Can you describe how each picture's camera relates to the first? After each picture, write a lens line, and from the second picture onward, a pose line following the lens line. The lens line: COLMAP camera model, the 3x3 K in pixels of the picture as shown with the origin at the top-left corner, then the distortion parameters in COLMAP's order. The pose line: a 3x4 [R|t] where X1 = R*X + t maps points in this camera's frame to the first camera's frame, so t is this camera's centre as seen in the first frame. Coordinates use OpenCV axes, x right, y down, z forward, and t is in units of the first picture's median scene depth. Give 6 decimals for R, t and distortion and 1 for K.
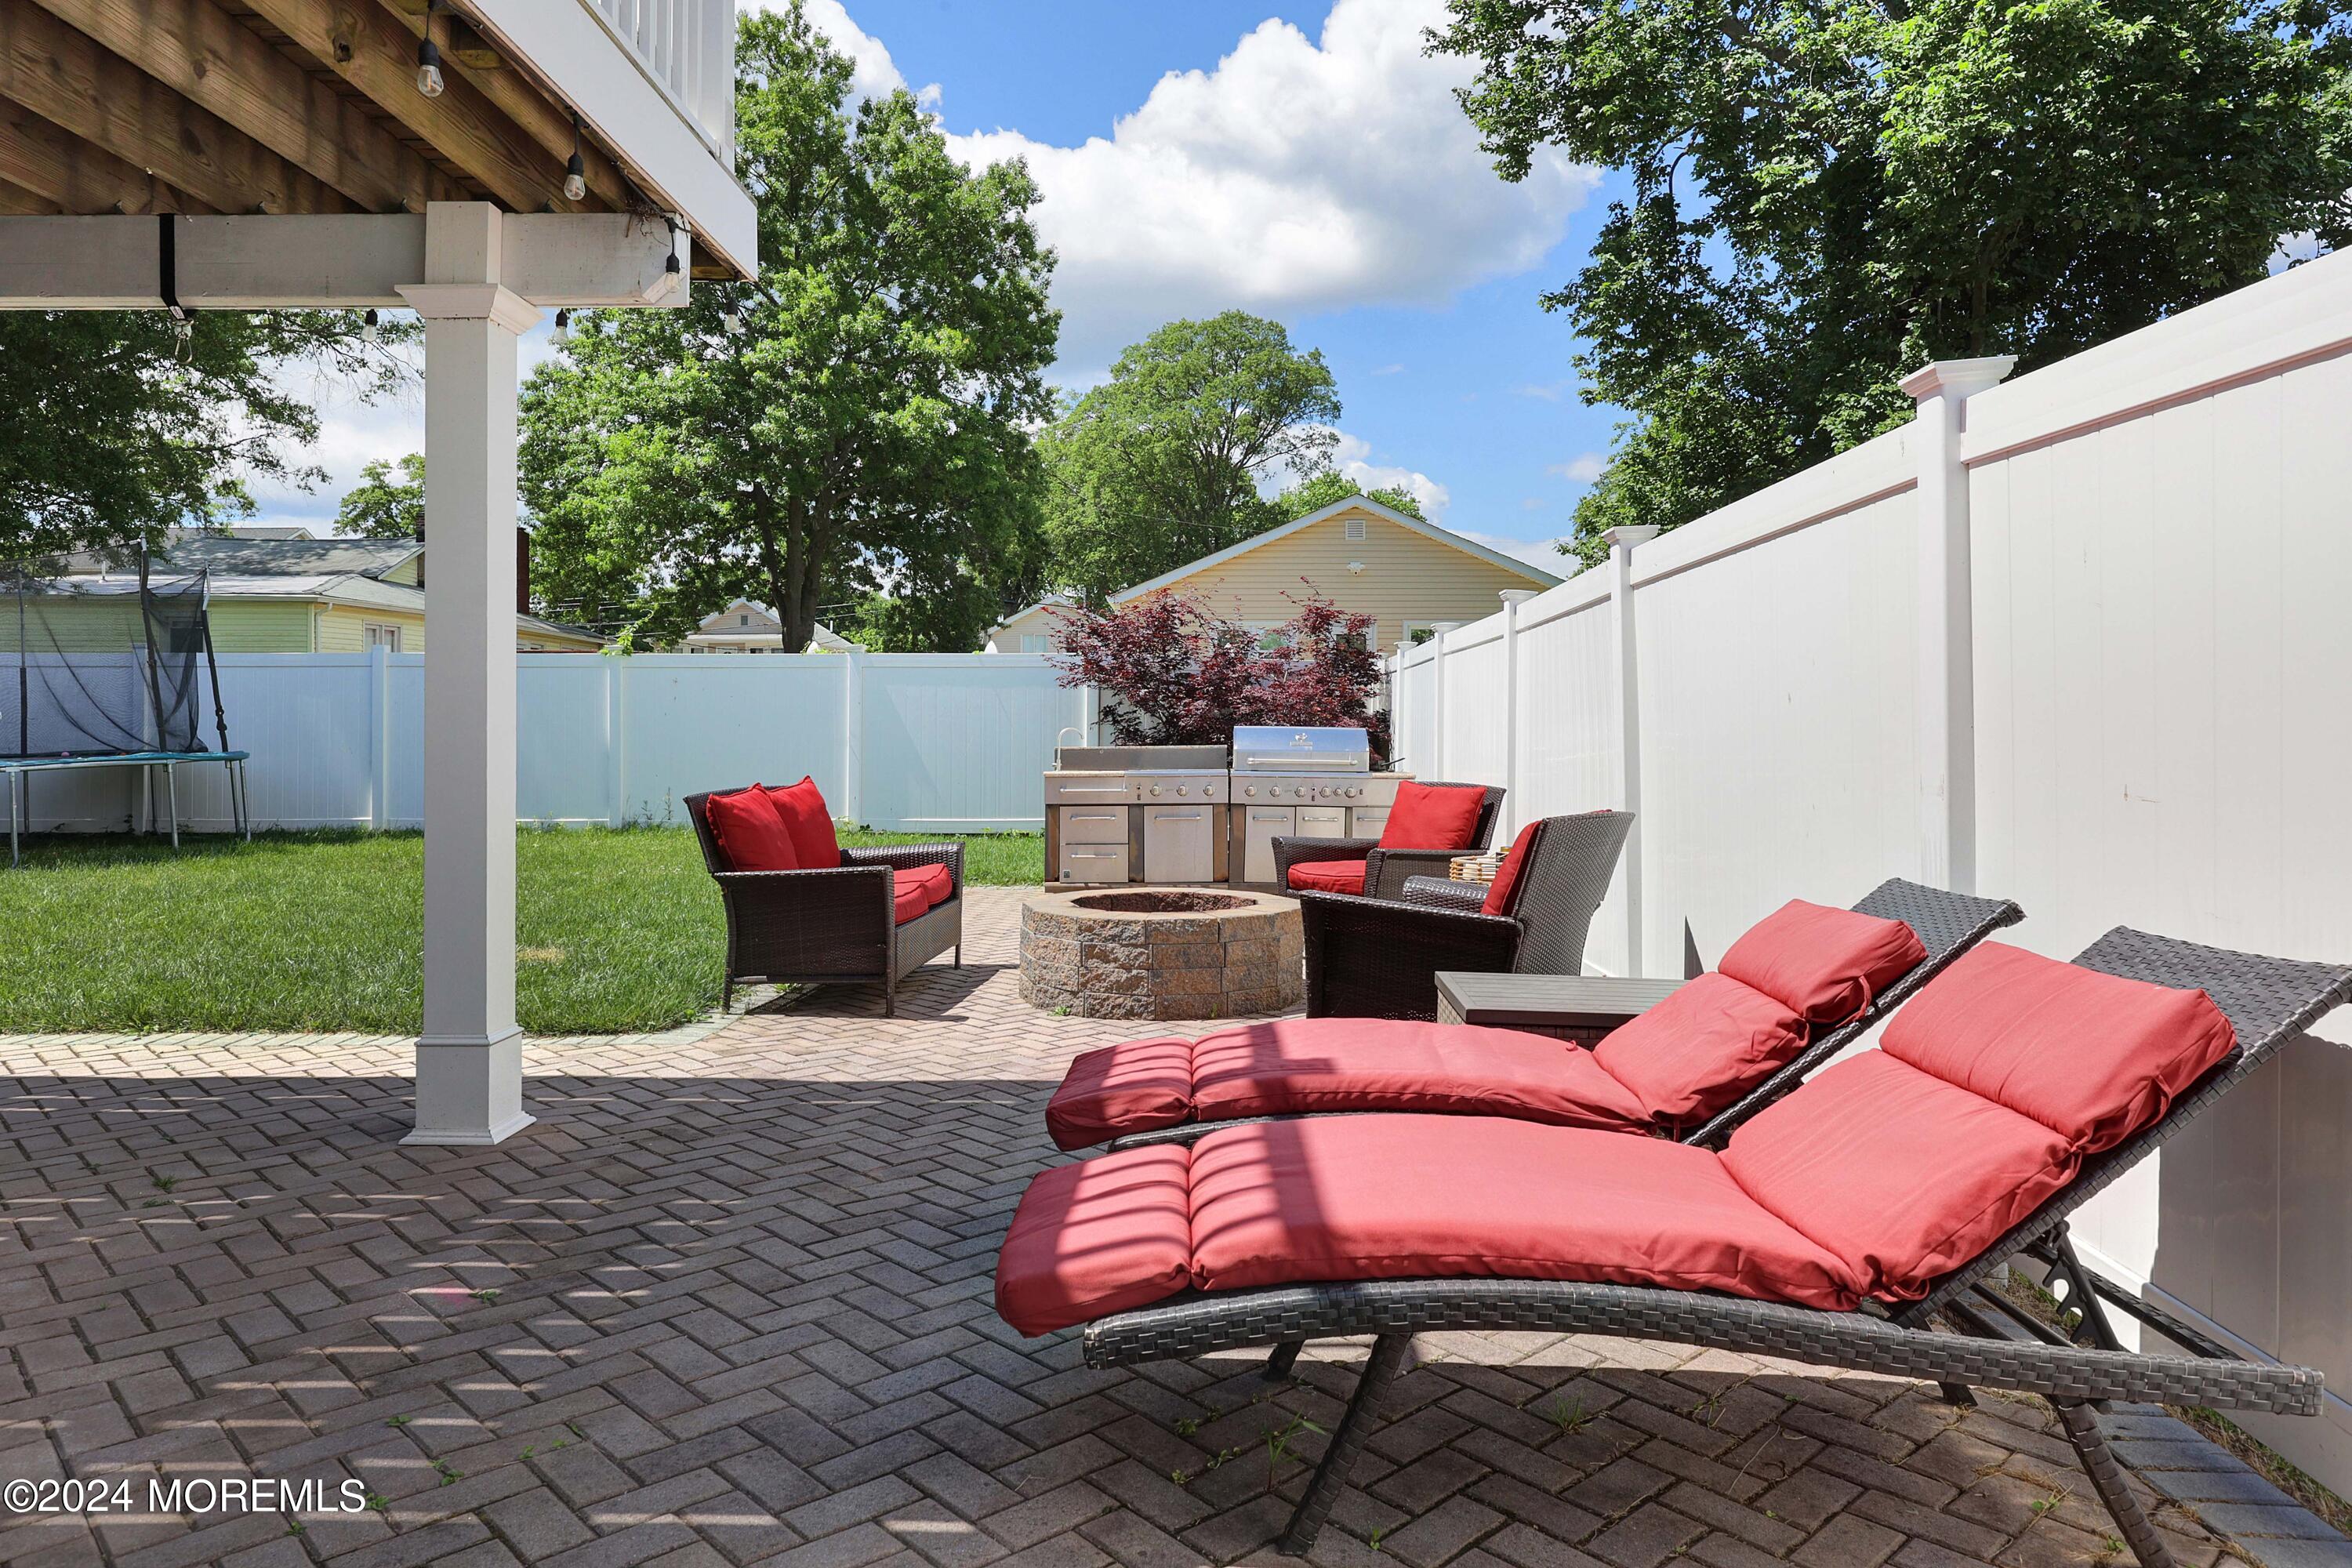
lens RADIAL K [[1475.4, 0, 1200.1], [0, 1475.4, 712.7], [0, 0, 1]] dist [-0.000769, -0.002413]
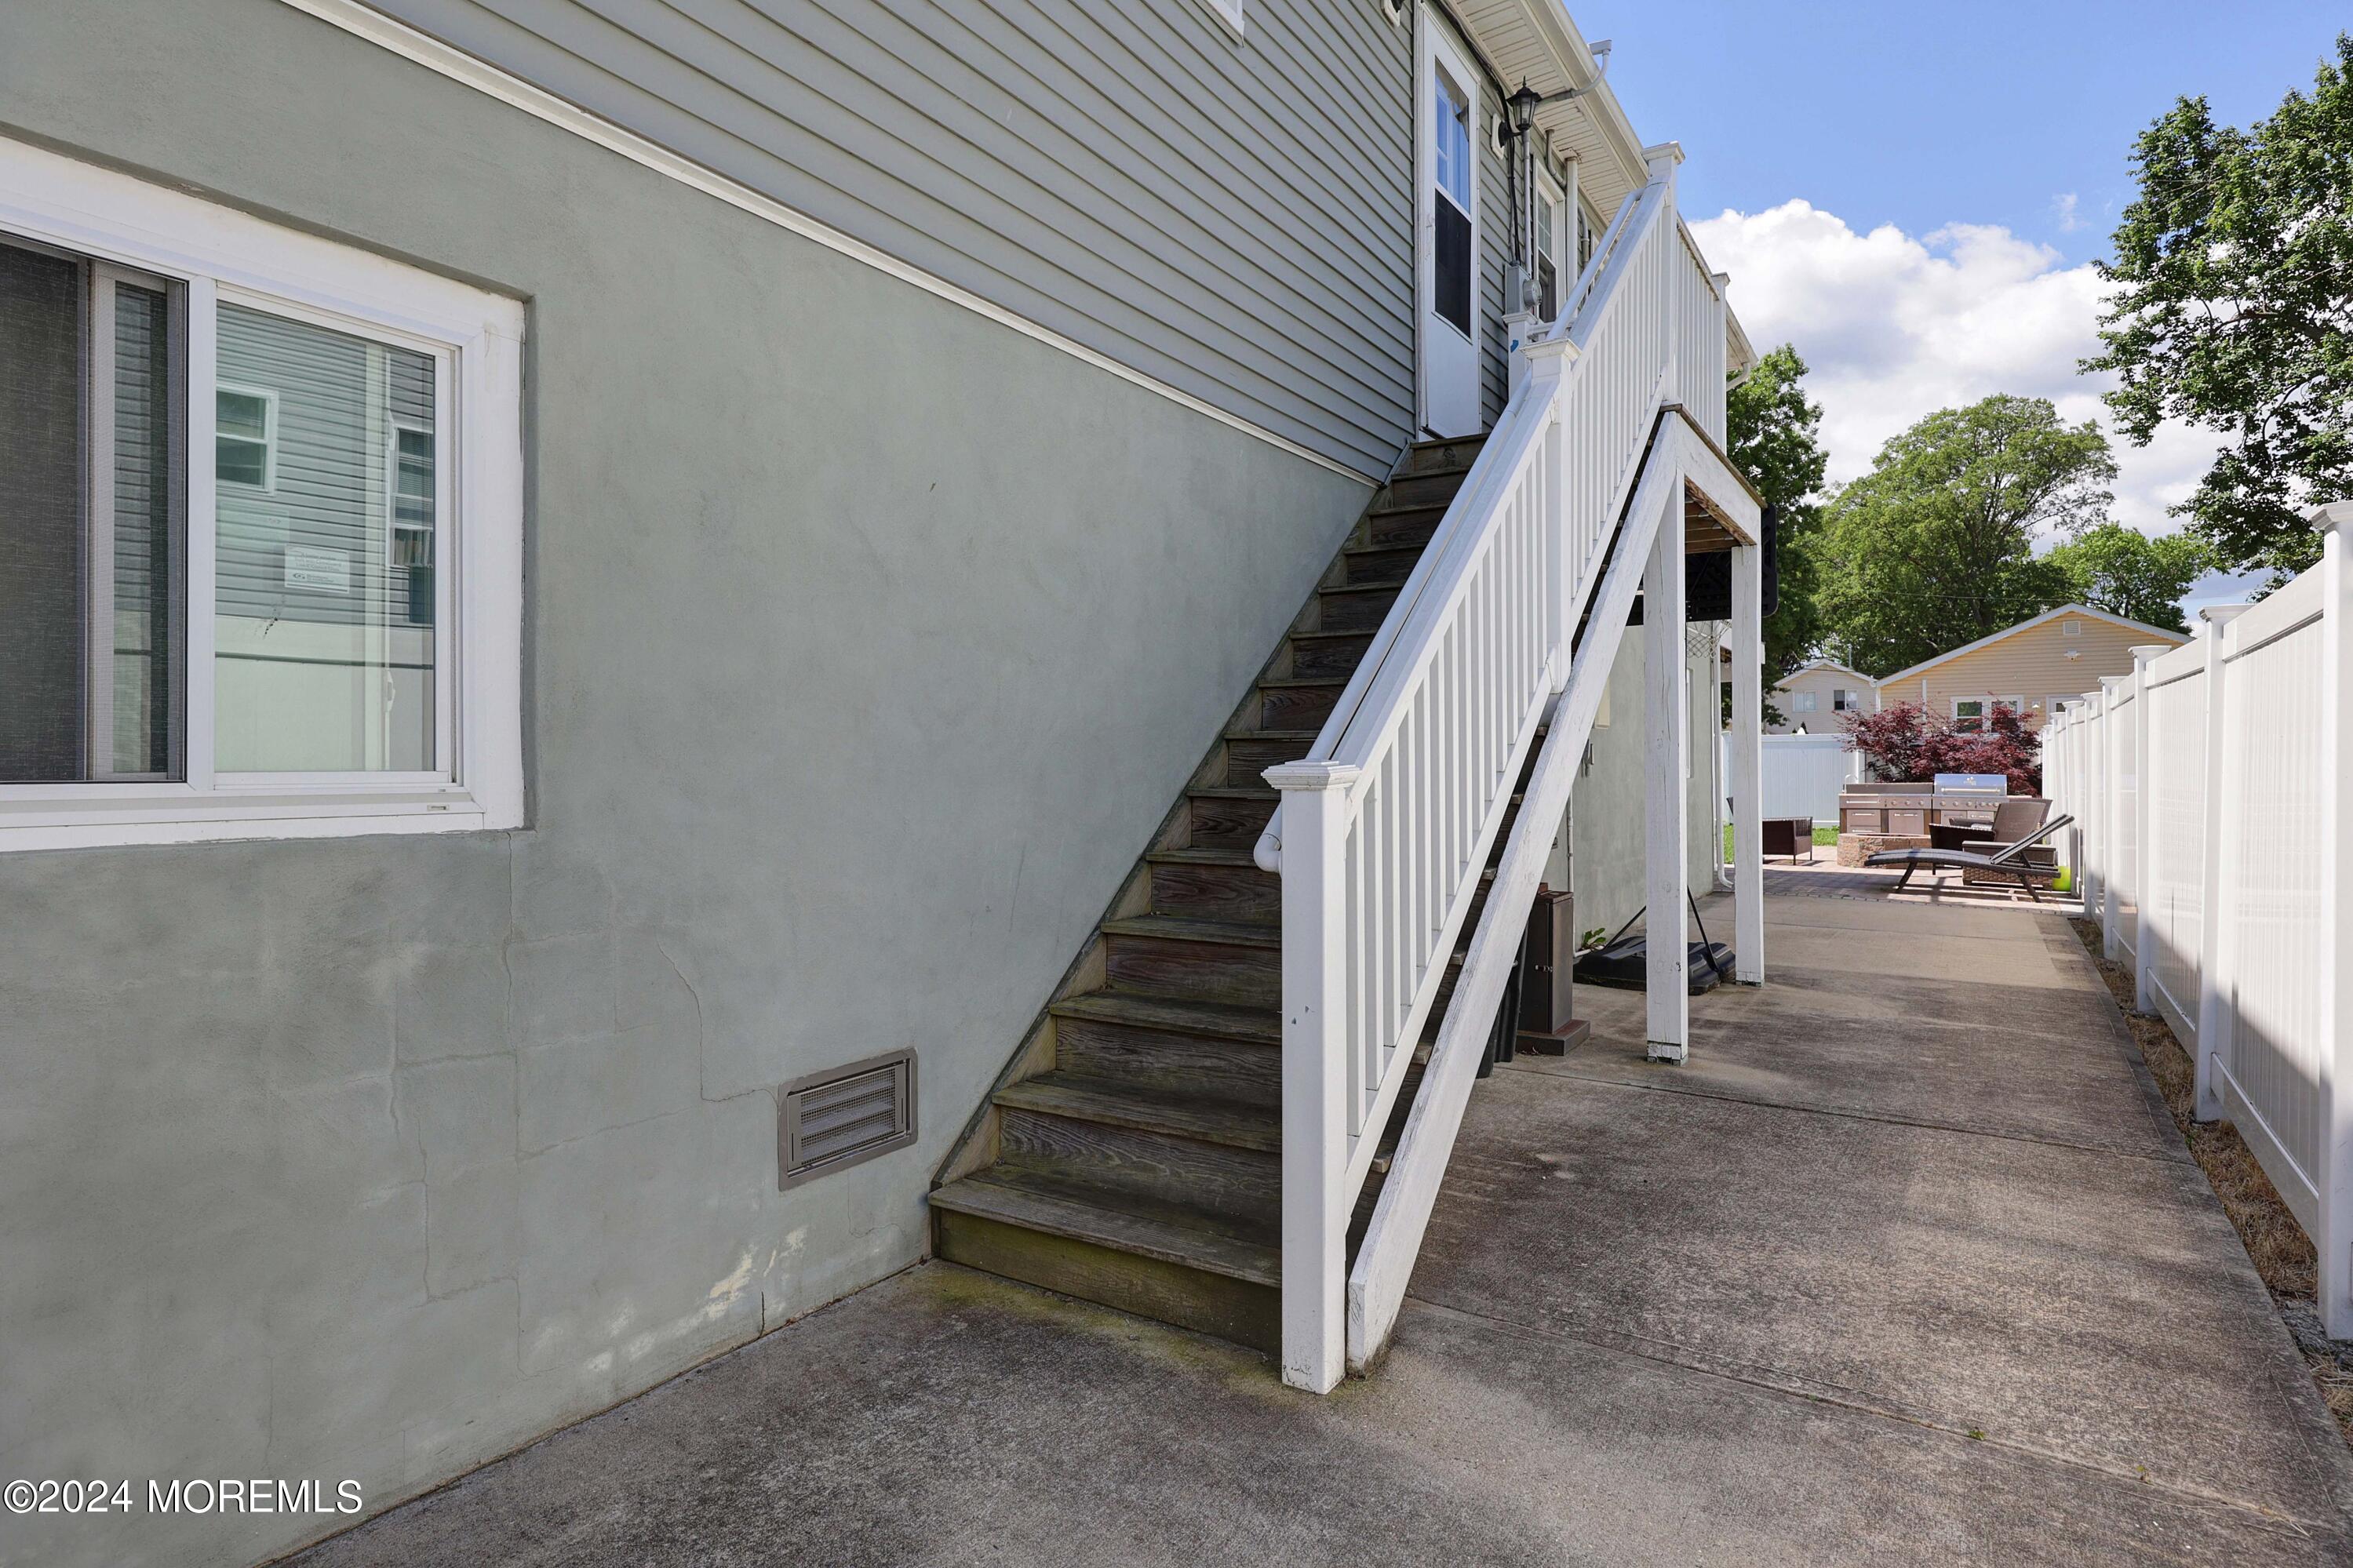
lens RADIAL K [[1296.2, 0, 1170.8], [0, 1296.2, 744.4], [0, 0, 1]] dist [0.000578, -0.000279]
pose [[0.846820, -0.012990, -0.531721, 0.063104], [0.010433, 0.999915, -0.007813, -0.023025], [0.531777, 0.001069, 0.846884, -0.907759]]
